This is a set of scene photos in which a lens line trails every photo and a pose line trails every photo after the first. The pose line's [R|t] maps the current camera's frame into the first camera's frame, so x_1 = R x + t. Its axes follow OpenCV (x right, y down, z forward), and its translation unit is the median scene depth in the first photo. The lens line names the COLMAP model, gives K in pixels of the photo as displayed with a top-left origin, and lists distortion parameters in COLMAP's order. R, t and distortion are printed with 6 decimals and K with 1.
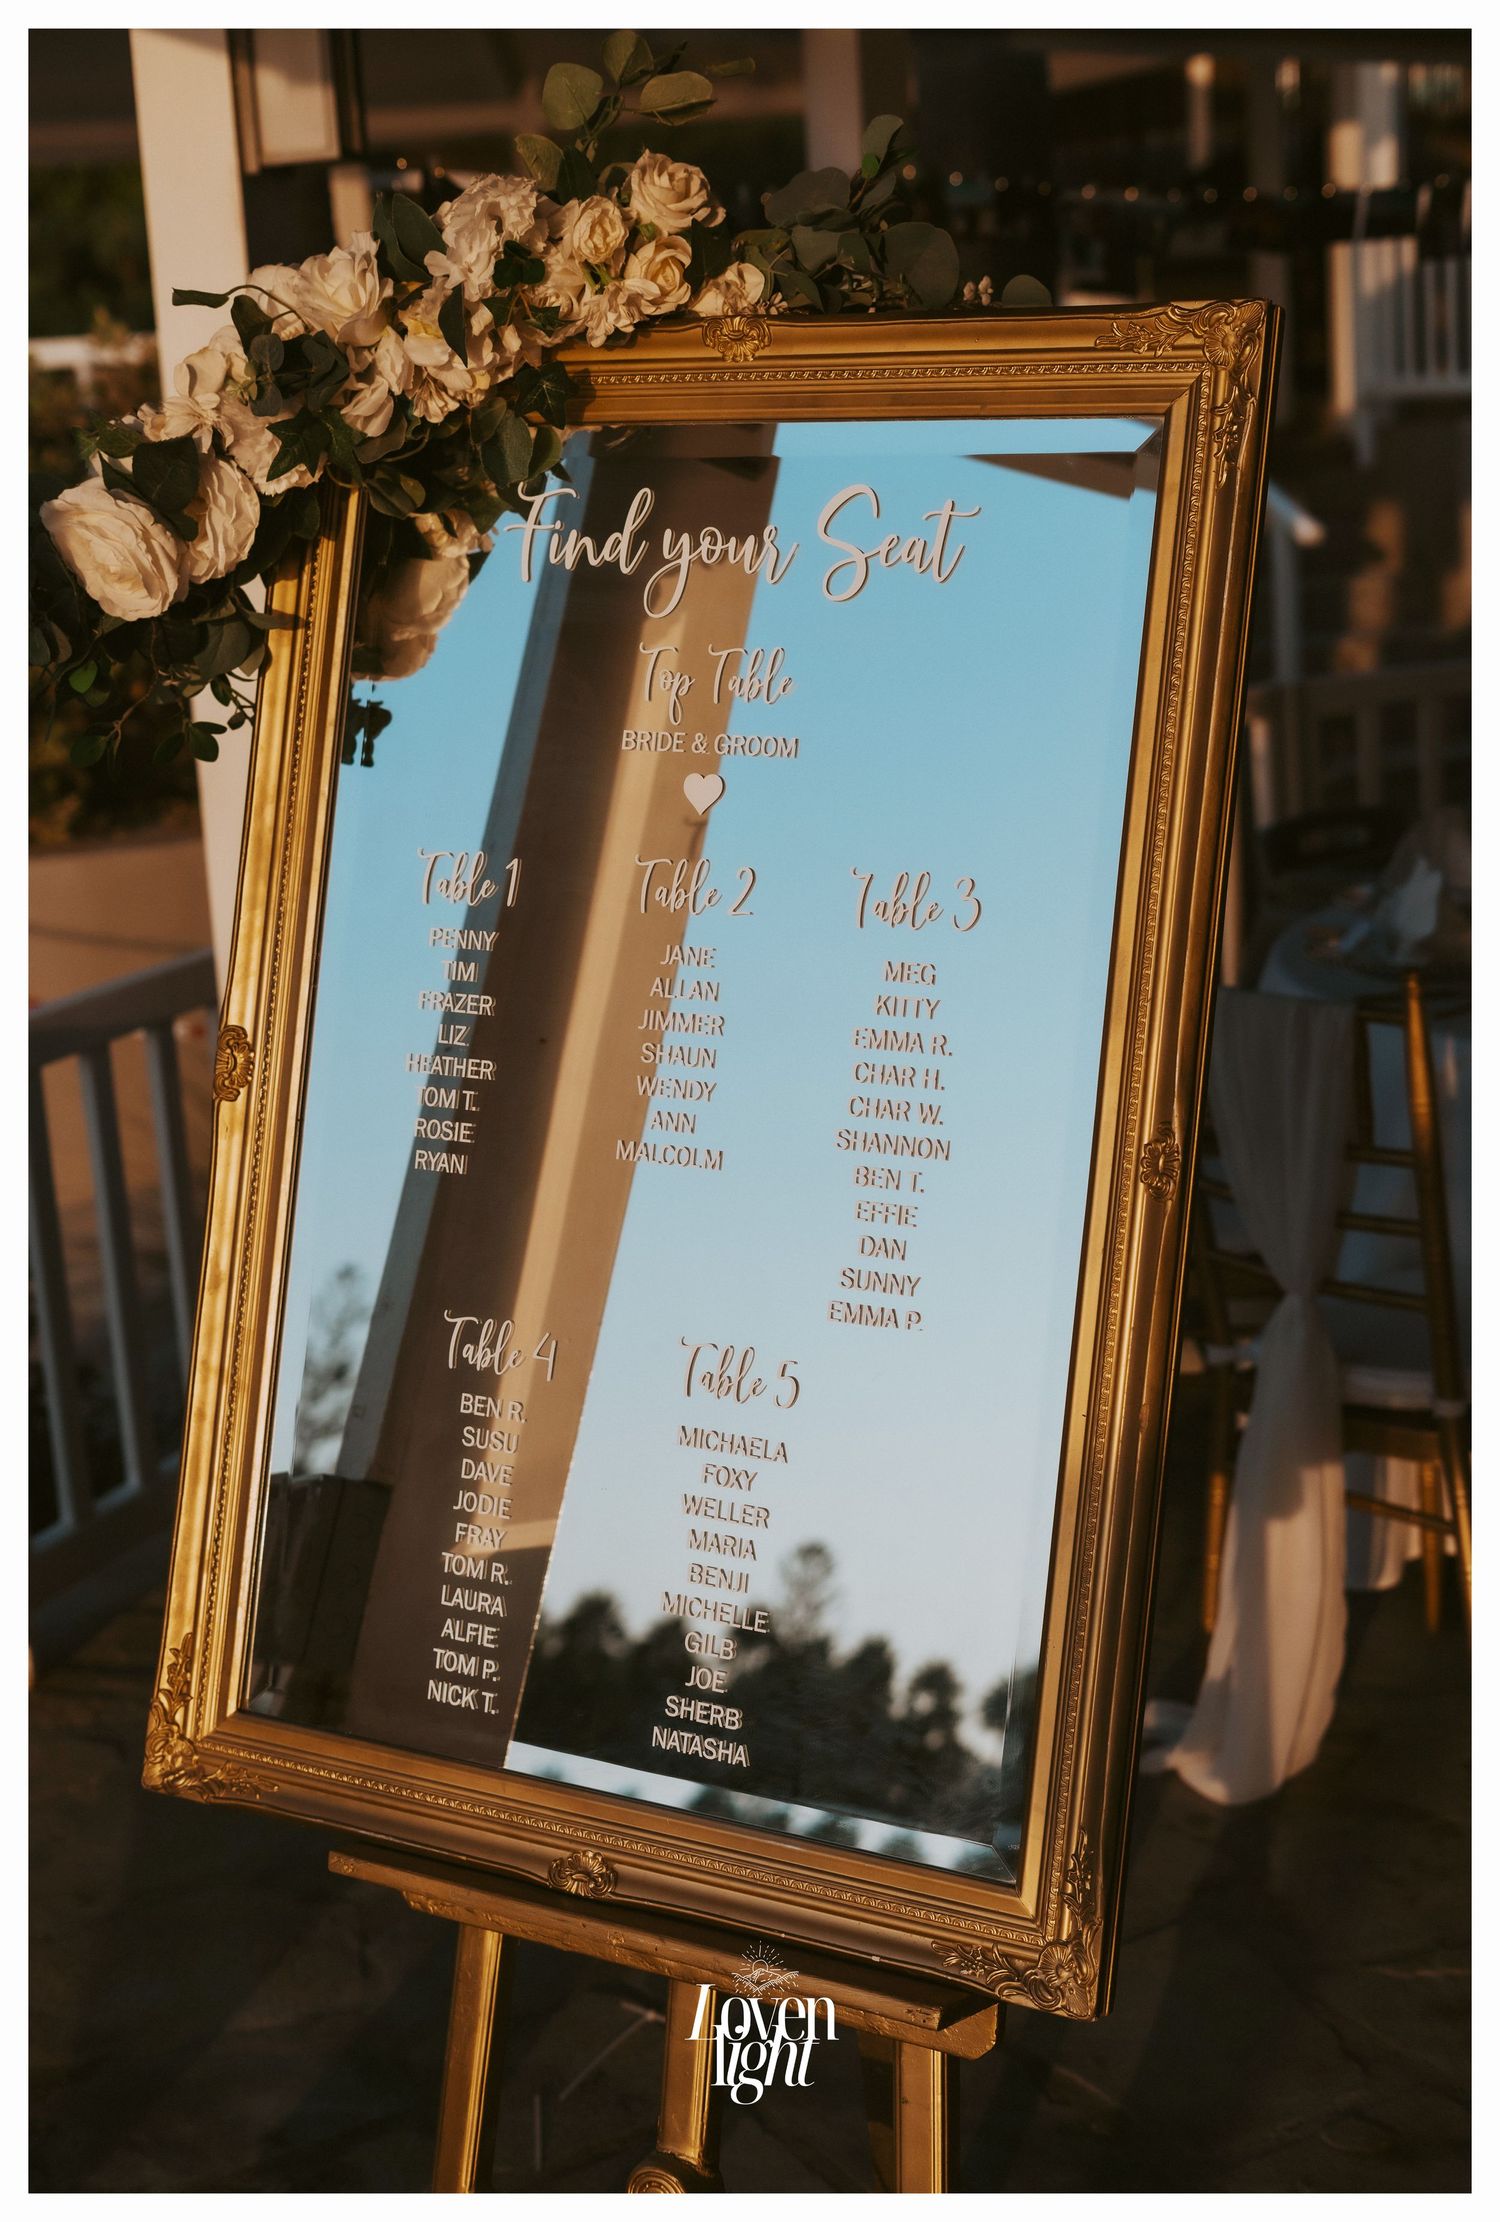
lens RADIAL K [[3177.5, 0, 747.2], [0, 3177.5, 1108.8], [0, 0, 1]] dist [-0.003345, 0.000000]
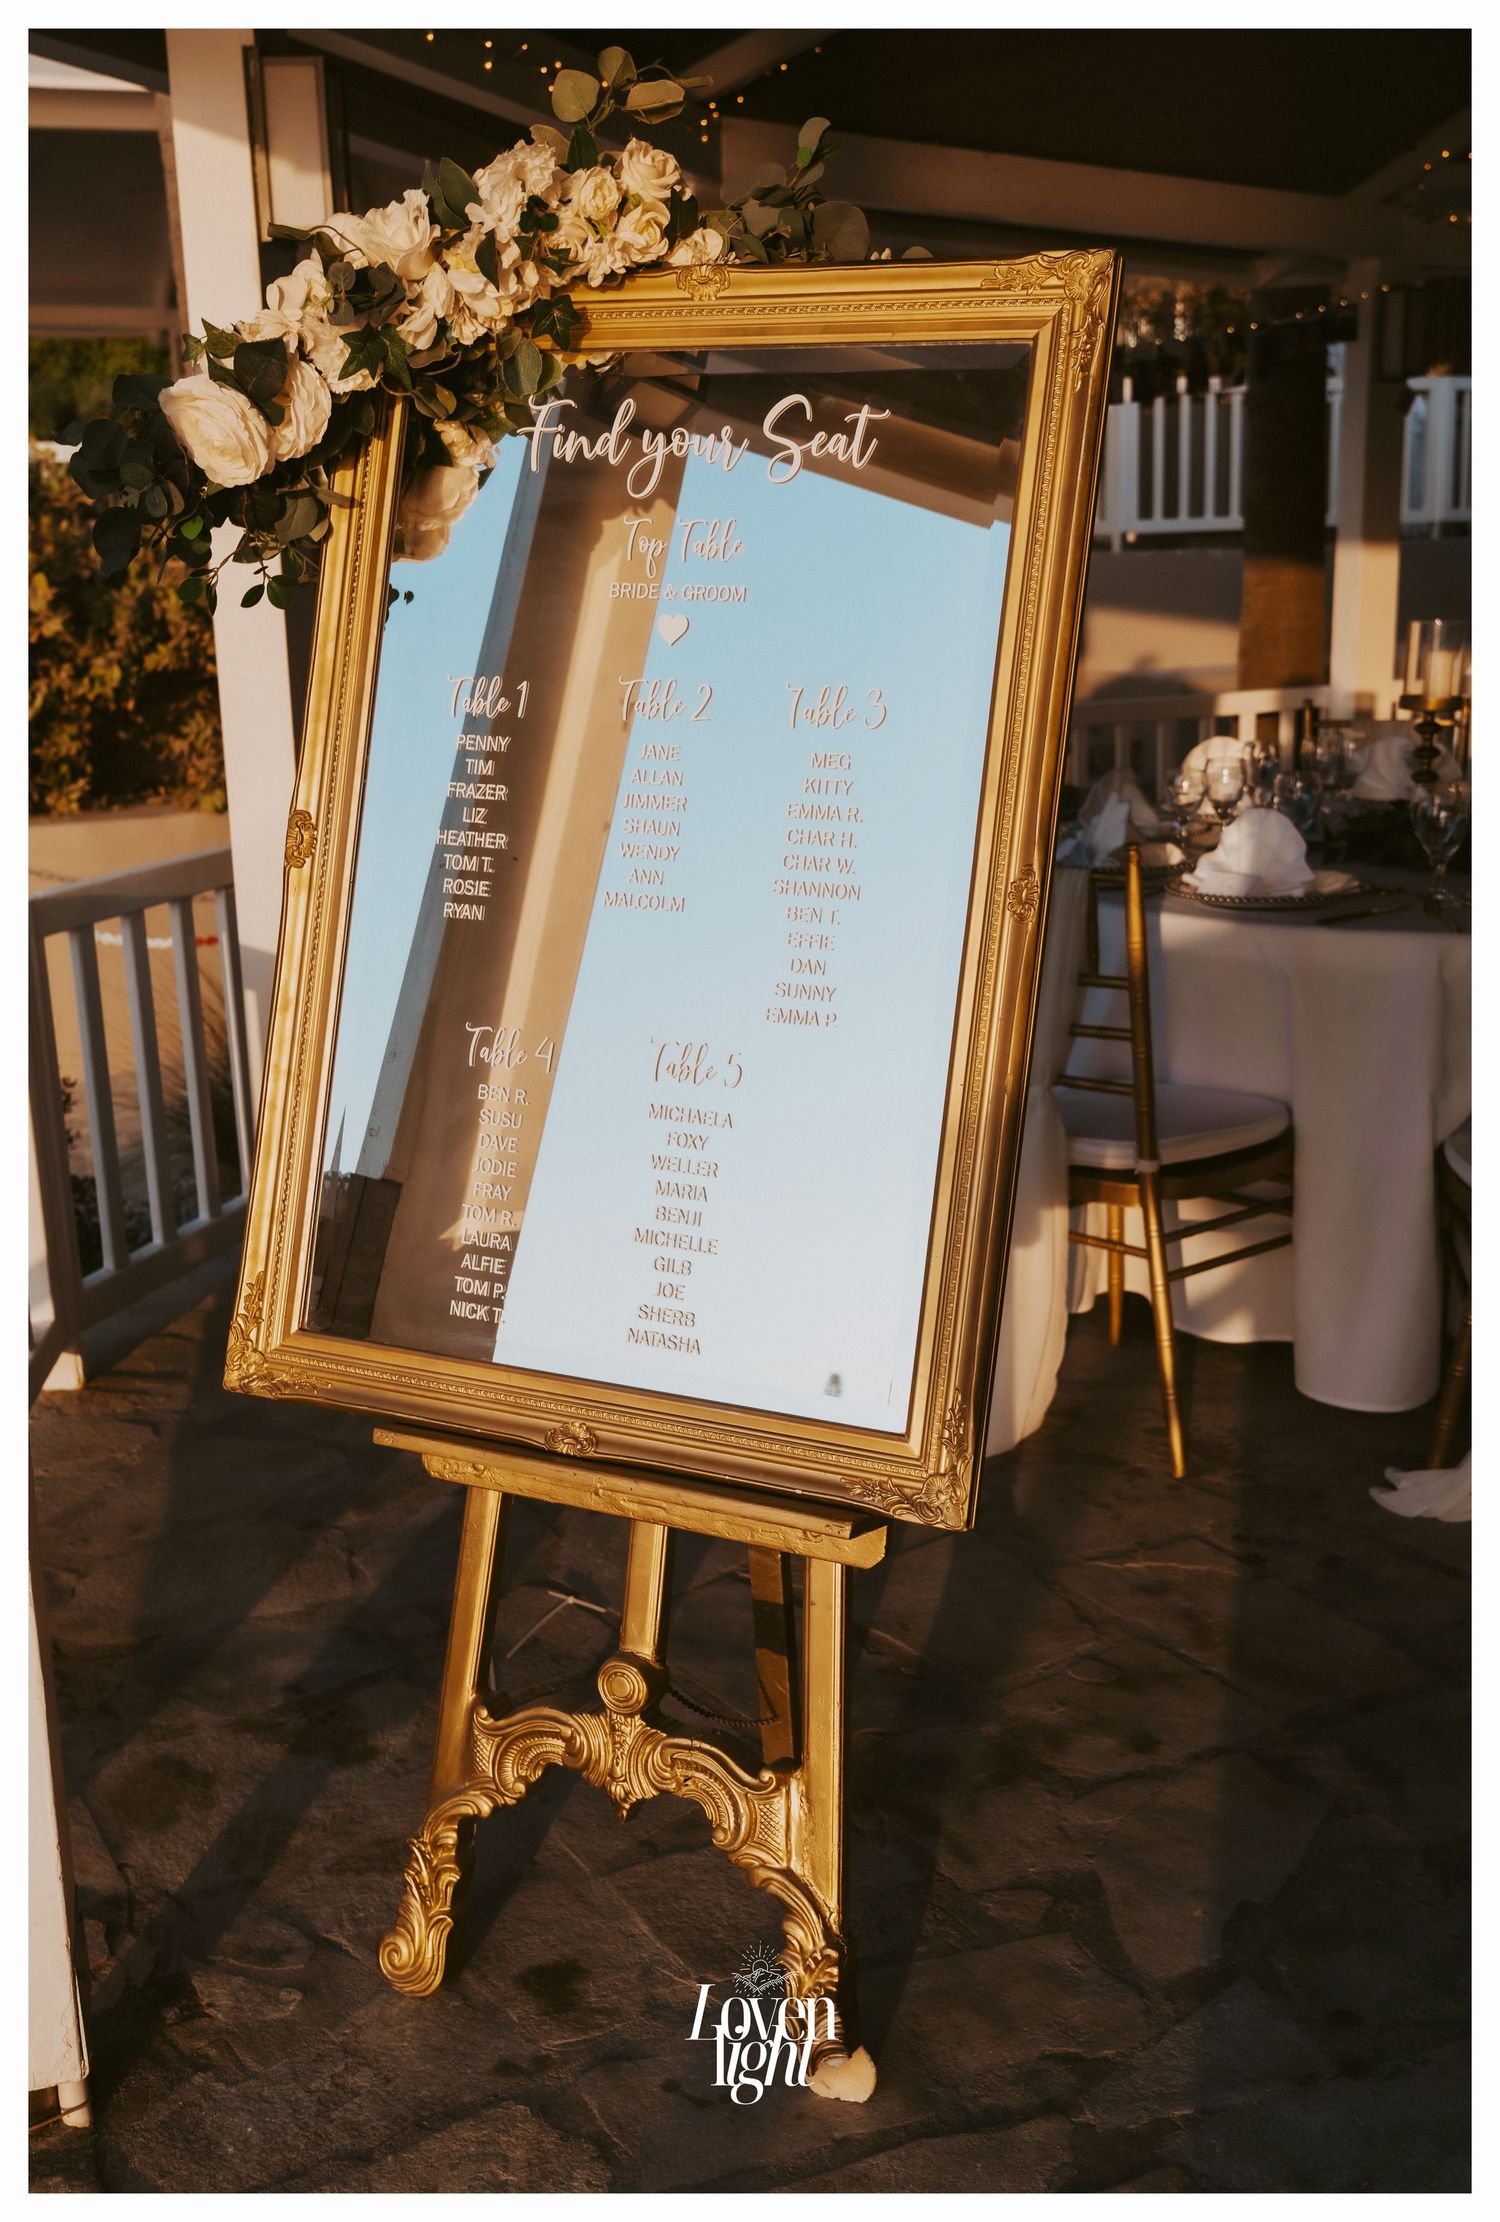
lens RADIAL K [[2256.0, 0, 759.4], [0, 2256.0, 1118.8], [0, 0, 1]] dist [0.041863, 0.000000]
pose [[0.994998, 0.013030, 0.099045, -0.067185], [-0.014723, 0.999757, 0.016383, 0.087498], [-0.098807, -0.017759, 0.994948, 0.049912]]
